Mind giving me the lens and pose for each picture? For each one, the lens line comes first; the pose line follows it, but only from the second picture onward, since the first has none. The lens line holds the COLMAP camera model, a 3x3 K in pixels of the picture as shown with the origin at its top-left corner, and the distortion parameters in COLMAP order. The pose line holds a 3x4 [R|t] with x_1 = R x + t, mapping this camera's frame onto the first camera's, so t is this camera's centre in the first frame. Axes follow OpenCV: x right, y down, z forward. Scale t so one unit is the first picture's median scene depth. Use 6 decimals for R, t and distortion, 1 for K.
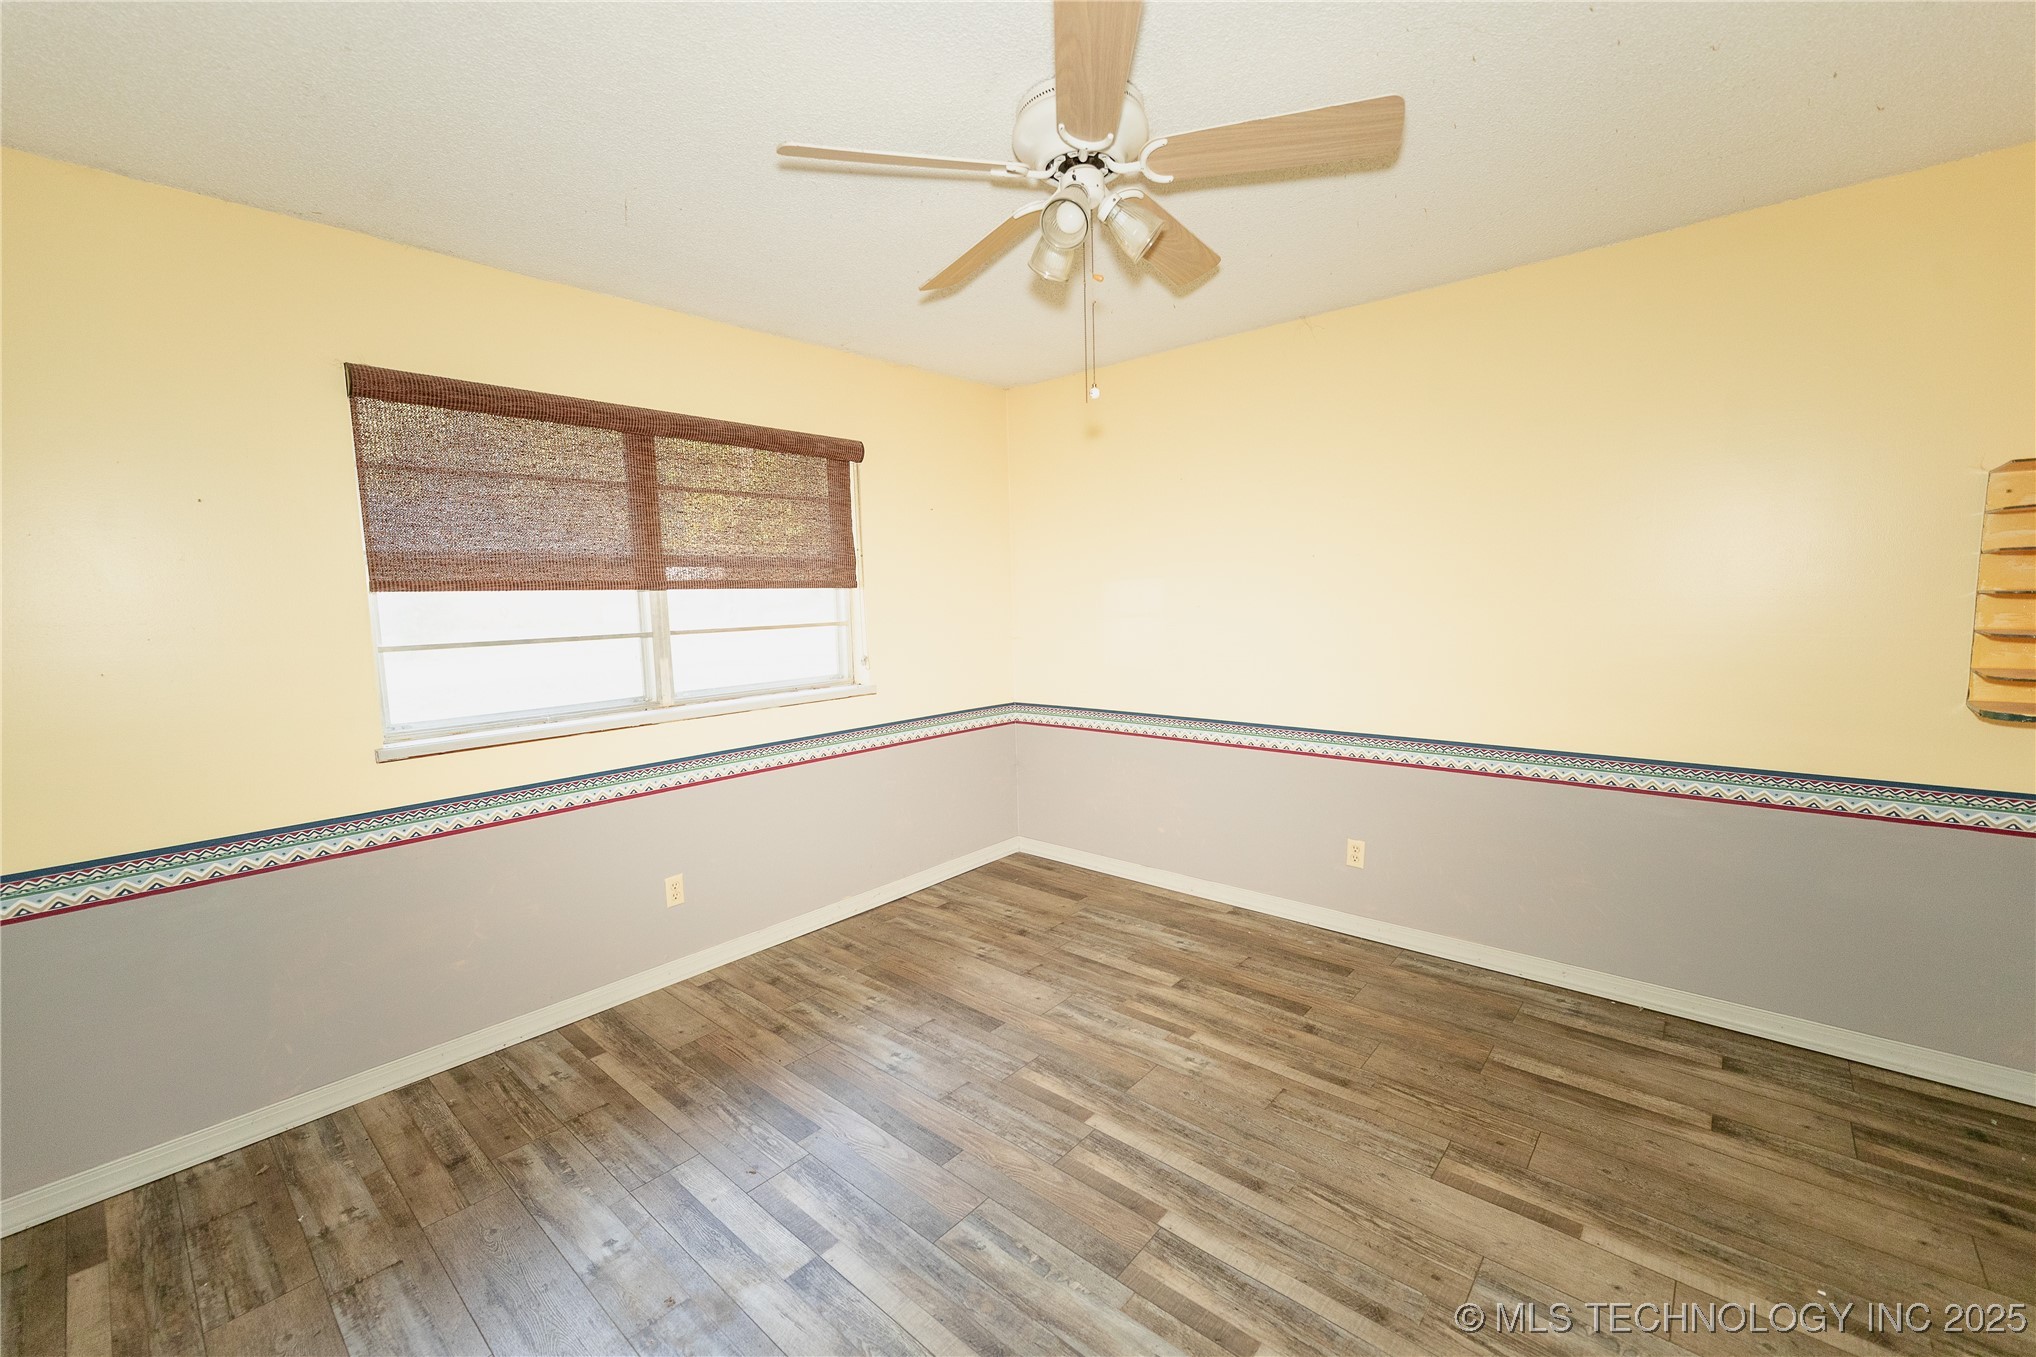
lens RADIAL K [[820.9, 0, 1022.2], [0, 820.9, 681.3], [0, 0, 1]] dist [0.002213, -0.000076]
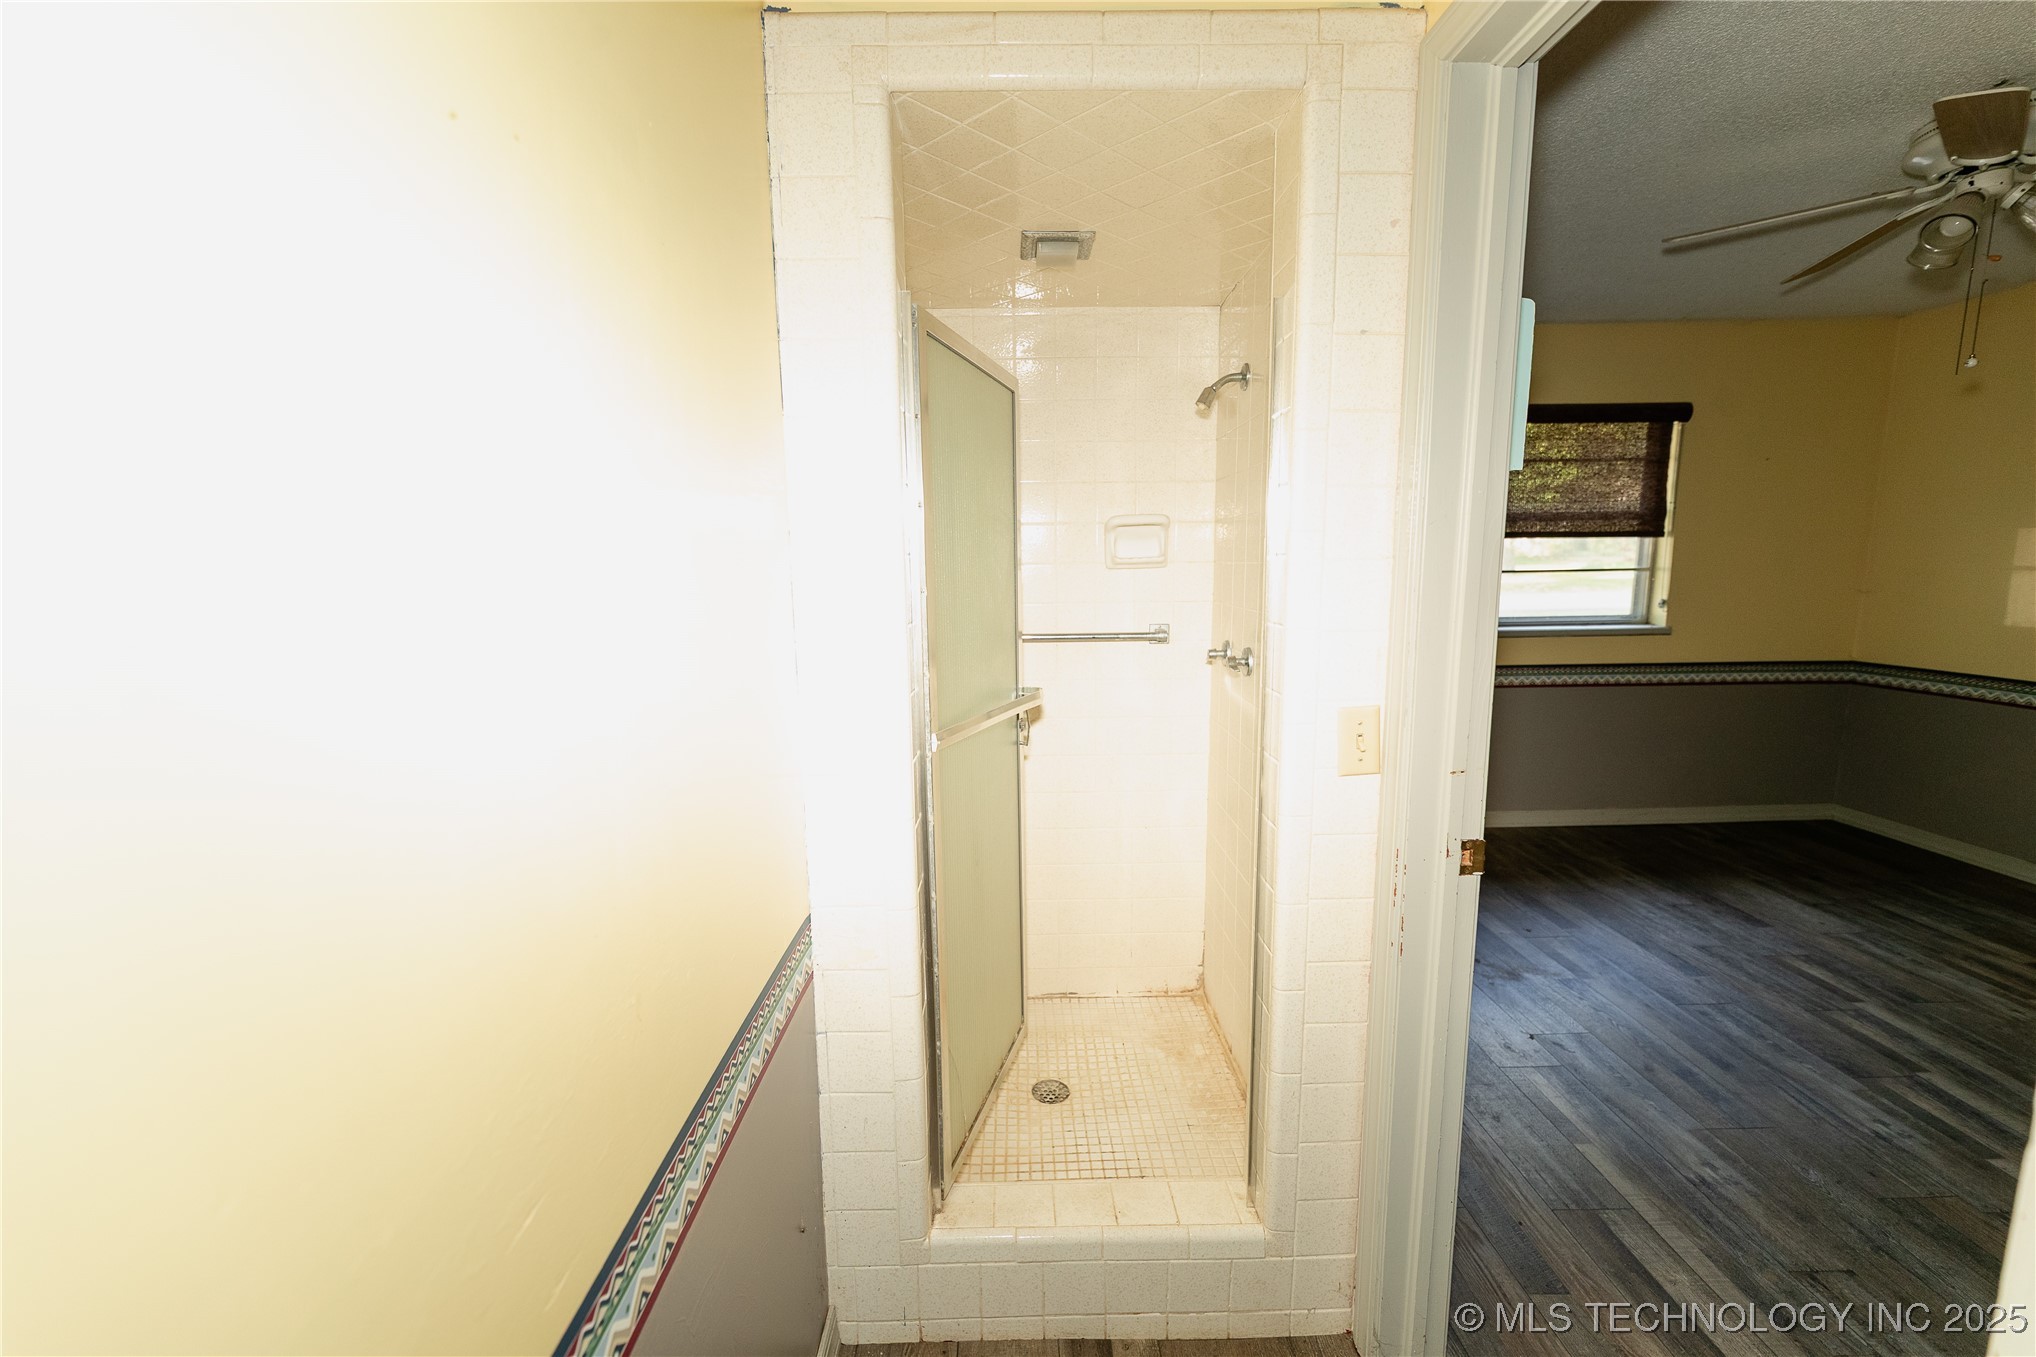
lens RADIAL K [[820.9, 0, 1014.1], [0, 820.9, 681.2], [0, 0, 1]] dist [0.002213, -0.000076]
pose [[0.669096, 0.124644, -0.732649, 0.066800], [-0.081578, 0.992196, 0.094299, 0.063319], [0.738685, -0.003327, 0.674042, -0.543518]]
